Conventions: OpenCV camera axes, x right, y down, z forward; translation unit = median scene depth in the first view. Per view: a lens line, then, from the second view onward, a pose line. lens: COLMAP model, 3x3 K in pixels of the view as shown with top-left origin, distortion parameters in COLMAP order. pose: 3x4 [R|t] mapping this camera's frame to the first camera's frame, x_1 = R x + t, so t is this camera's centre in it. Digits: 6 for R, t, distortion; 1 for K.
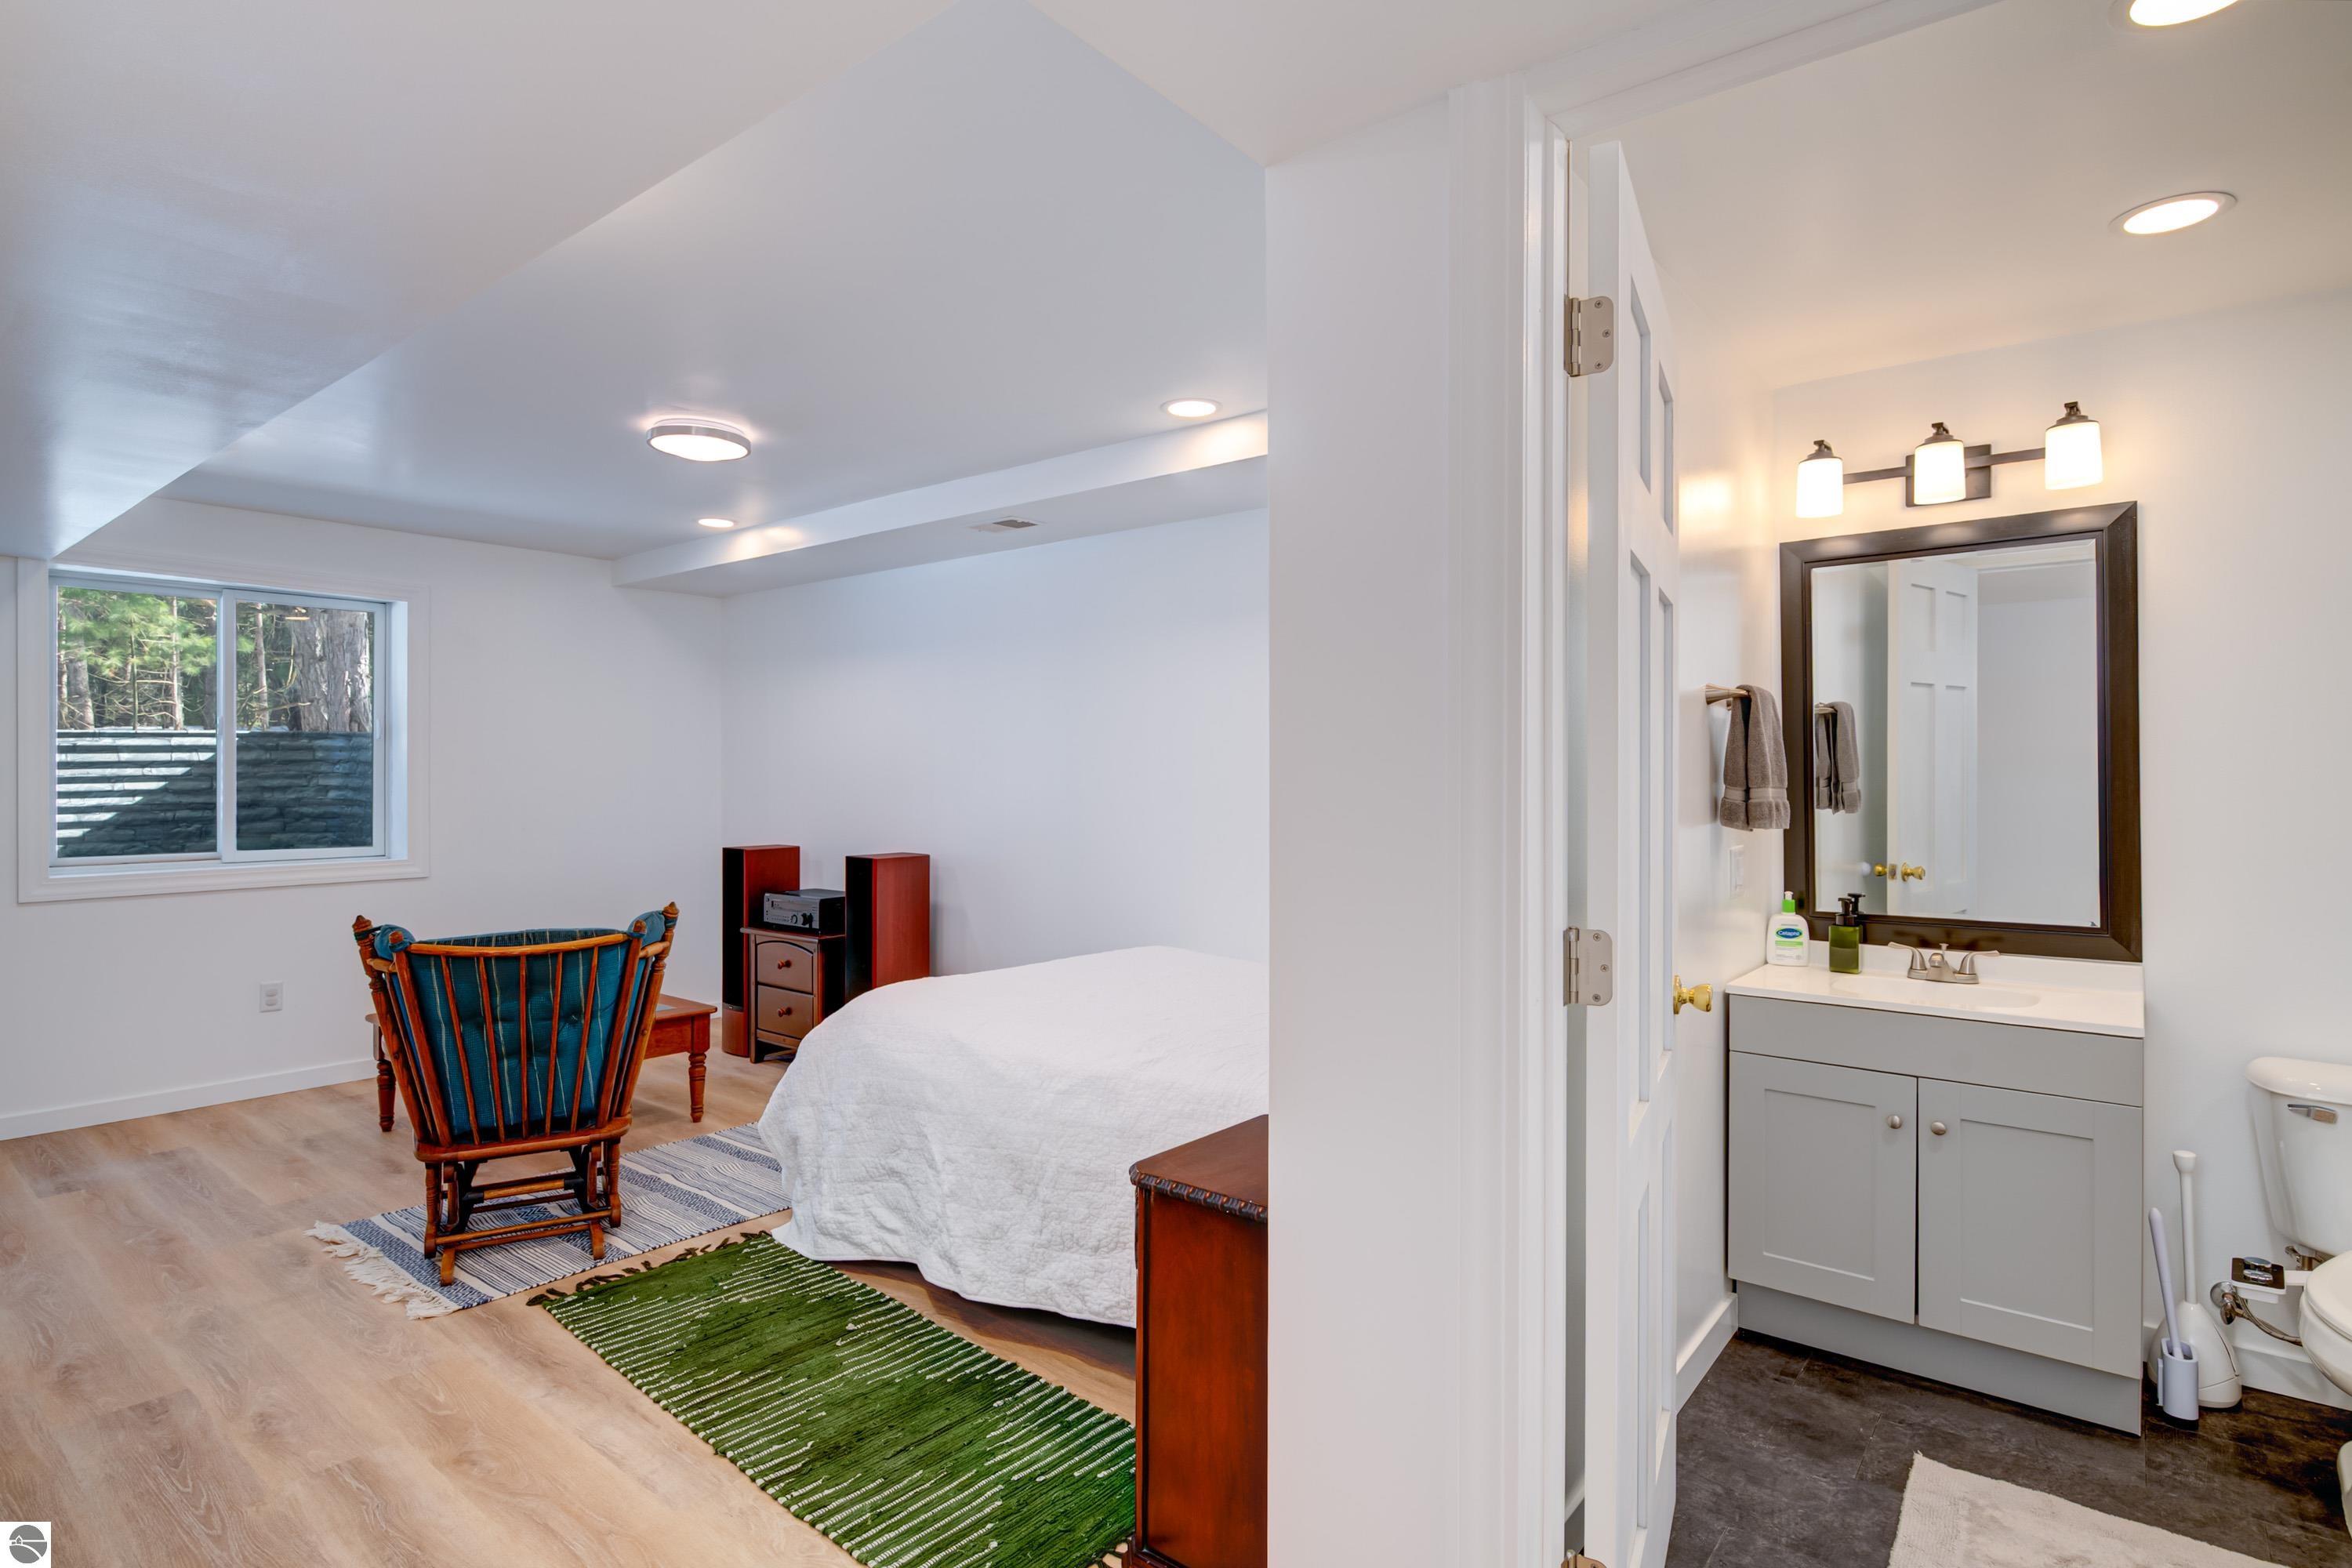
lens RADIAL K [[1212.7, 0, 1196.2], [0, 1212.7, 783.3], [0, 0, 1]] dist [-0.003005, -0.005223]
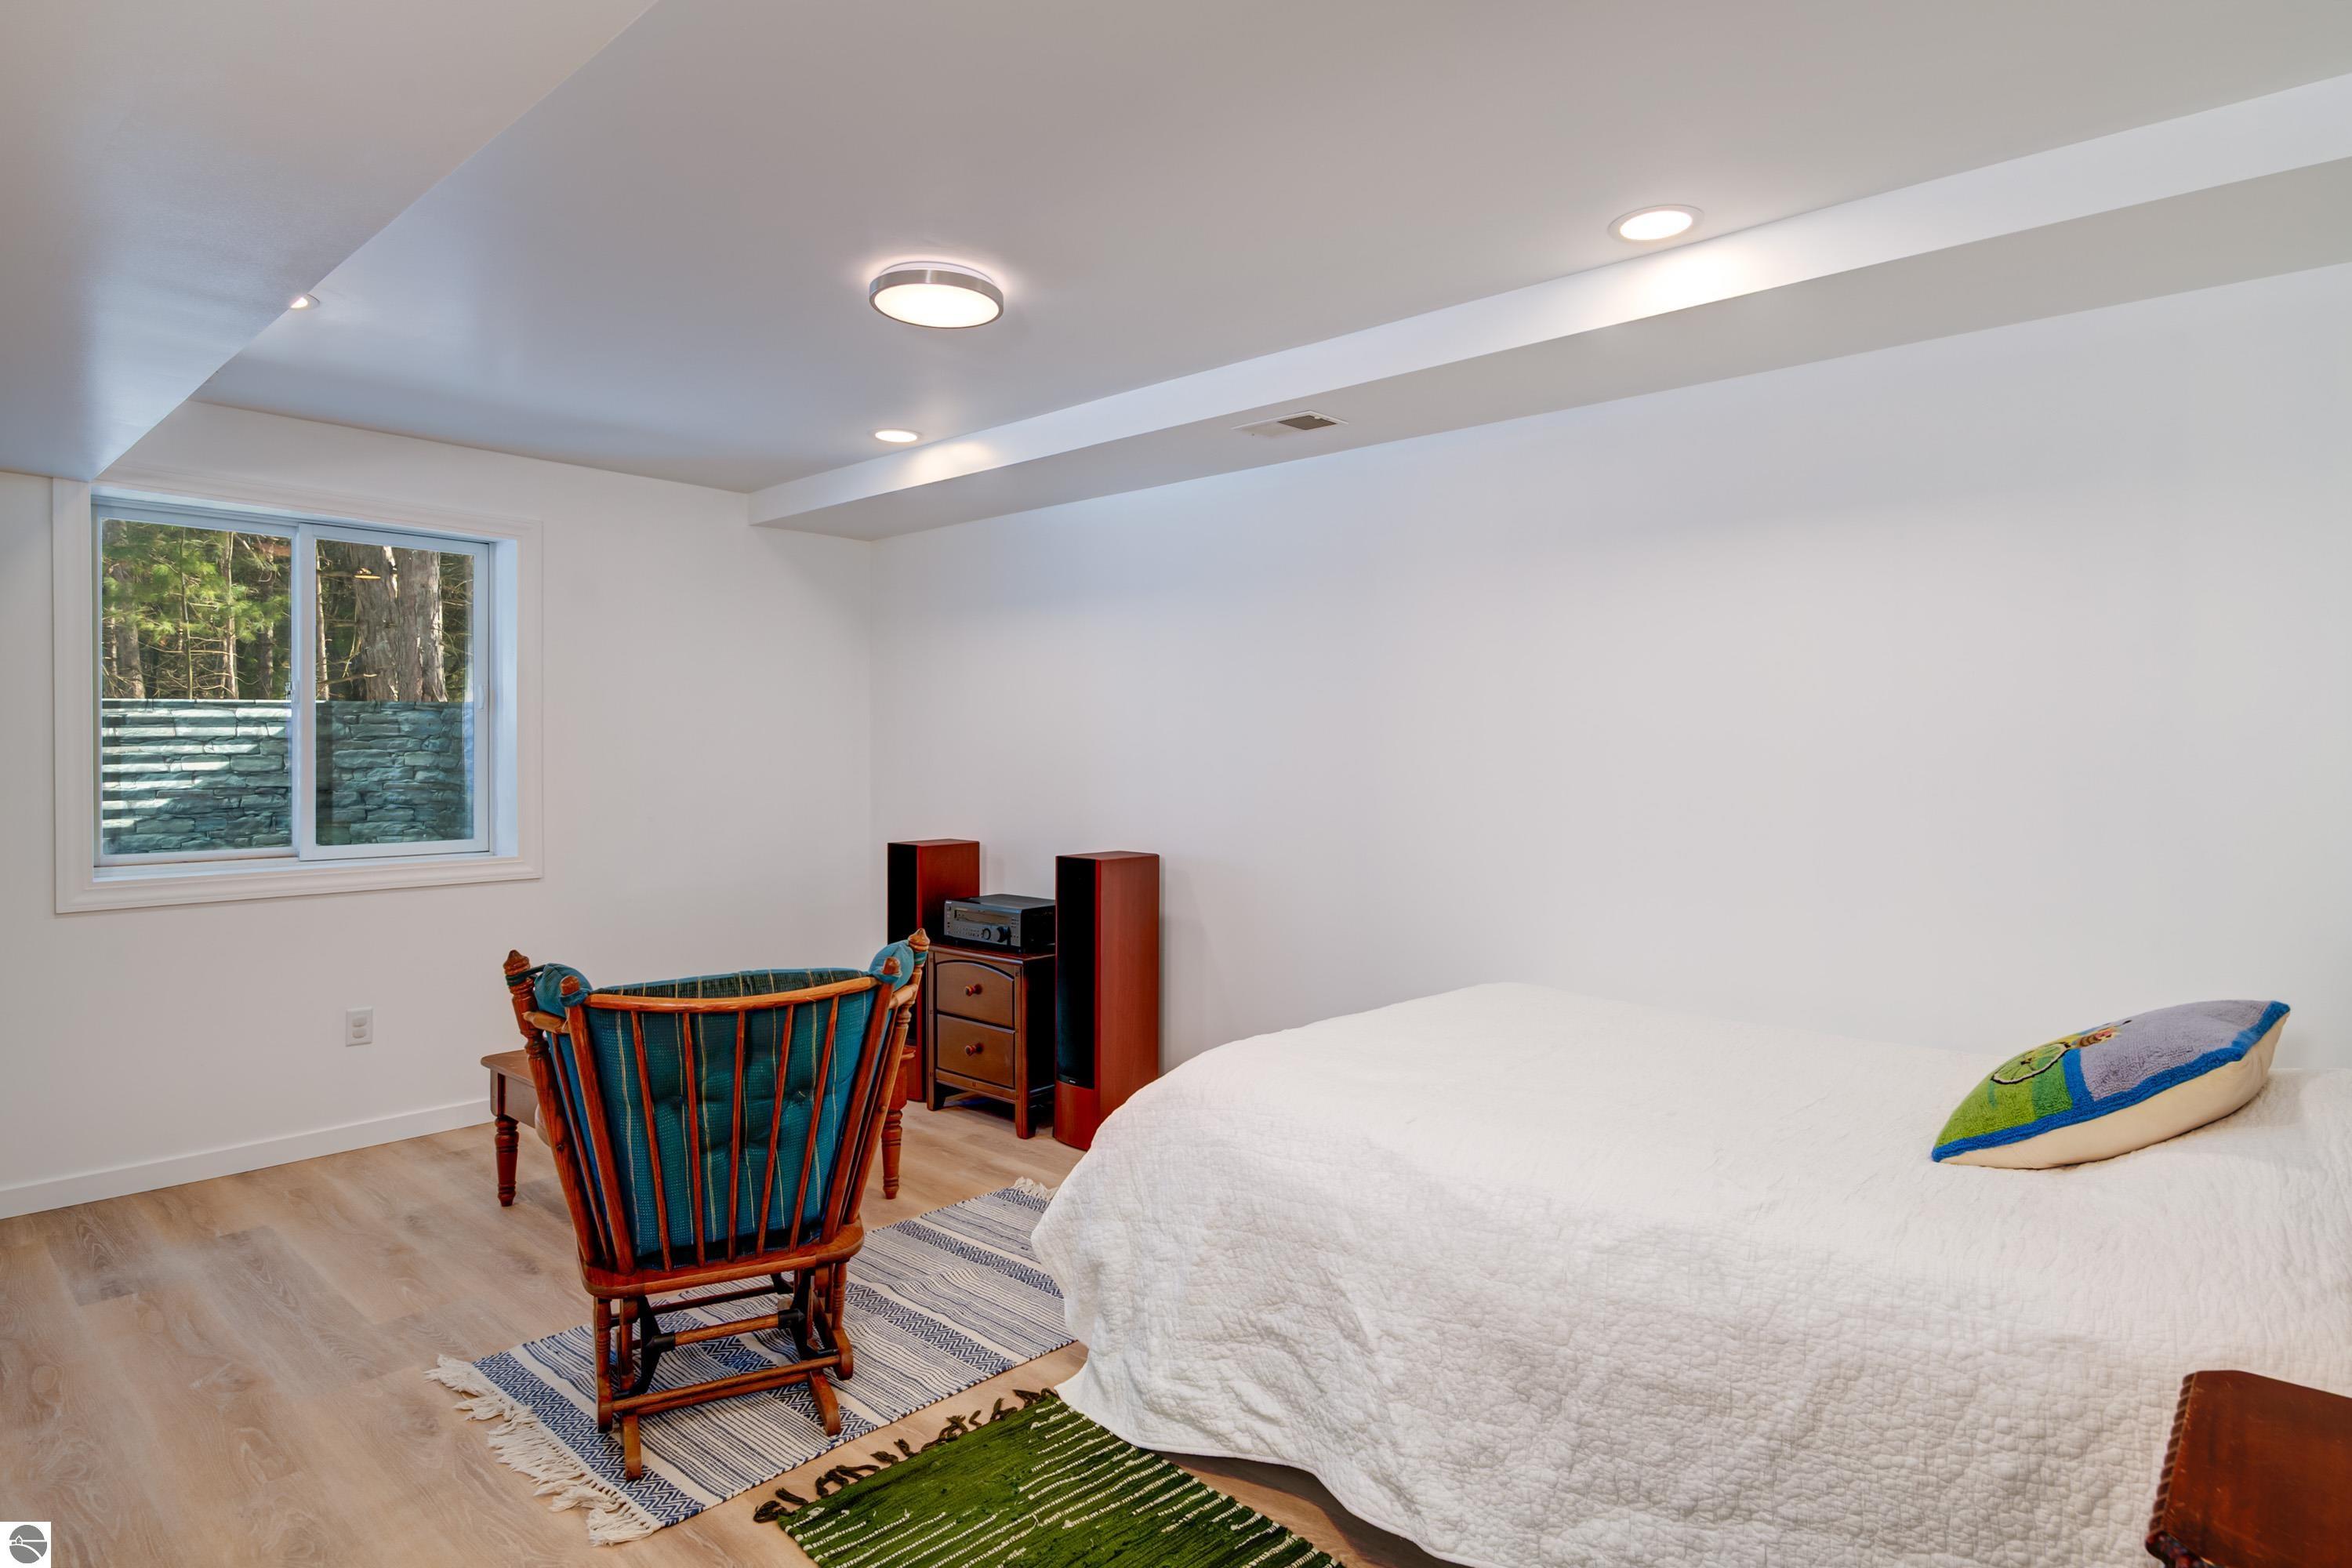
lens RADIAL K [[1256.5, 0, 1157.8], [0, 1256.5, 772.7], [0, 0, 1]] dist [0.007888, -0.005836]
pose [[0.998037, 0.001660, -0.062611, -0.250361], [-0.001221, 0.999974, 0.007039, -0.000243], [0.062621, -0.006949, 0.998013, 0.269054]]
